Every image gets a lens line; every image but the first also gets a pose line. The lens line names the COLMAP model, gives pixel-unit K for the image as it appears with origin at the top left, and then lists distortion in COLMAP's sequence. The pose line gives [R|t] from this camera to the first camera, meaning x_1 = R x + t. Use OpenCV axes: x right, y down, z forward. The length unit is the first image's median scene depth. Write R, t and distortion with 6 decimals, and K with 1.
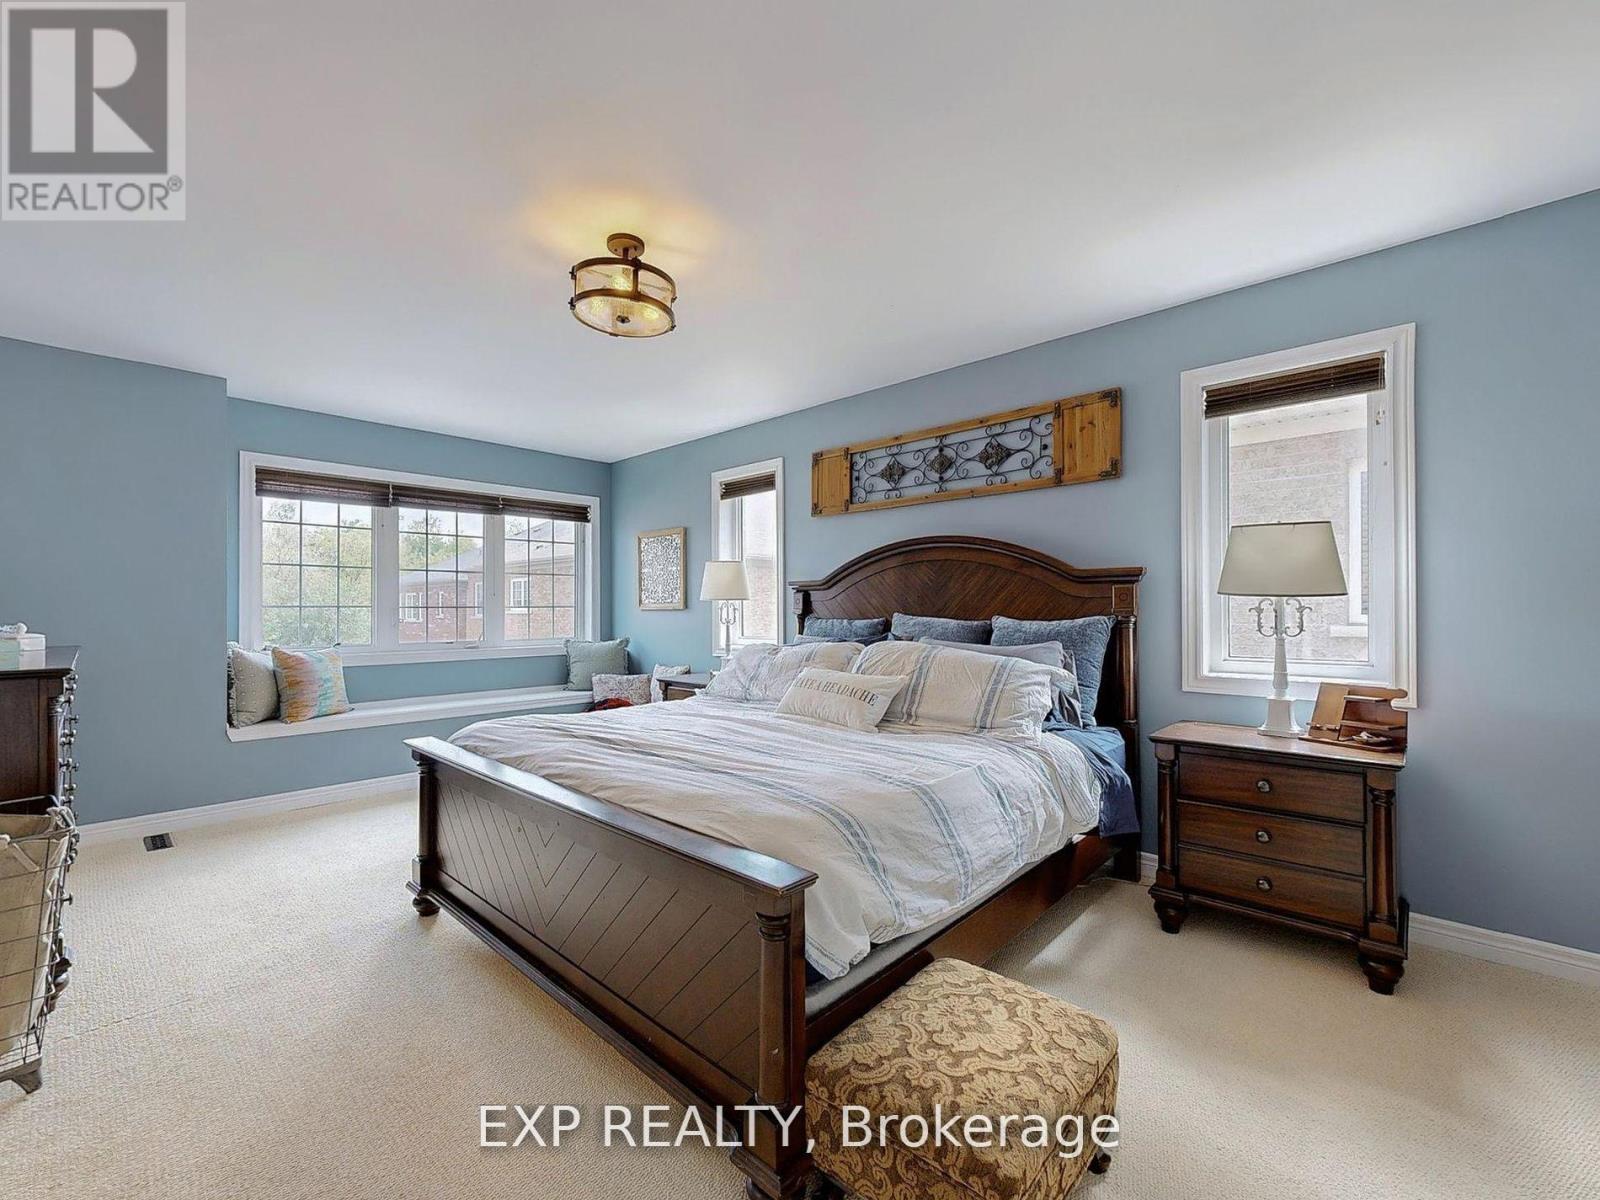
lens RADIAL K [[687.7, 0, 801.7], [0, 687.7, 603.2], [0, 0, 1]] dist [0.000536, 0.000150]
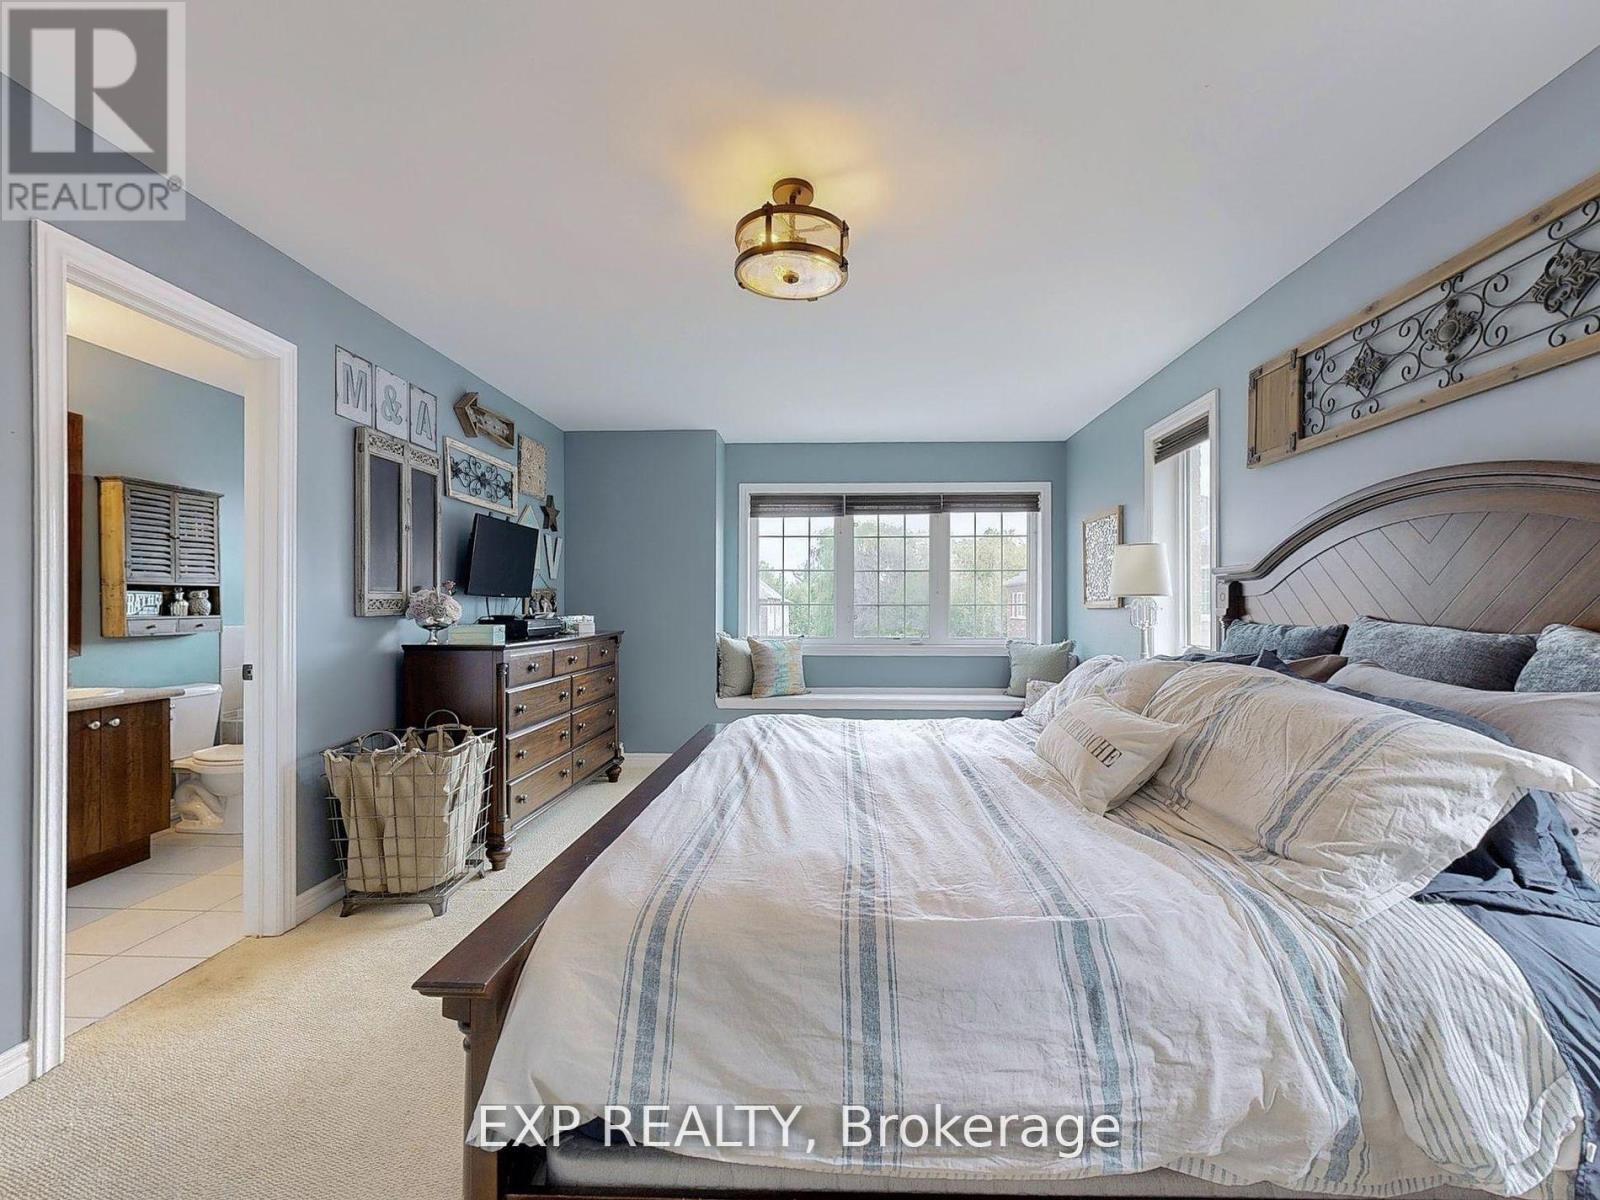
lens RADIAL K [[687.7, 0, 801.7], [0, 687.7, 603.2], [0, 0, 1]] dist [0.000536, 0.000150]
pose [[0.652470, -0.001518, -0.757813, 0.252744], [0.003820, 0.999992, 0.001286, 0.001447], [0.757805, -0.003734, 0.652471, 0.259902]]
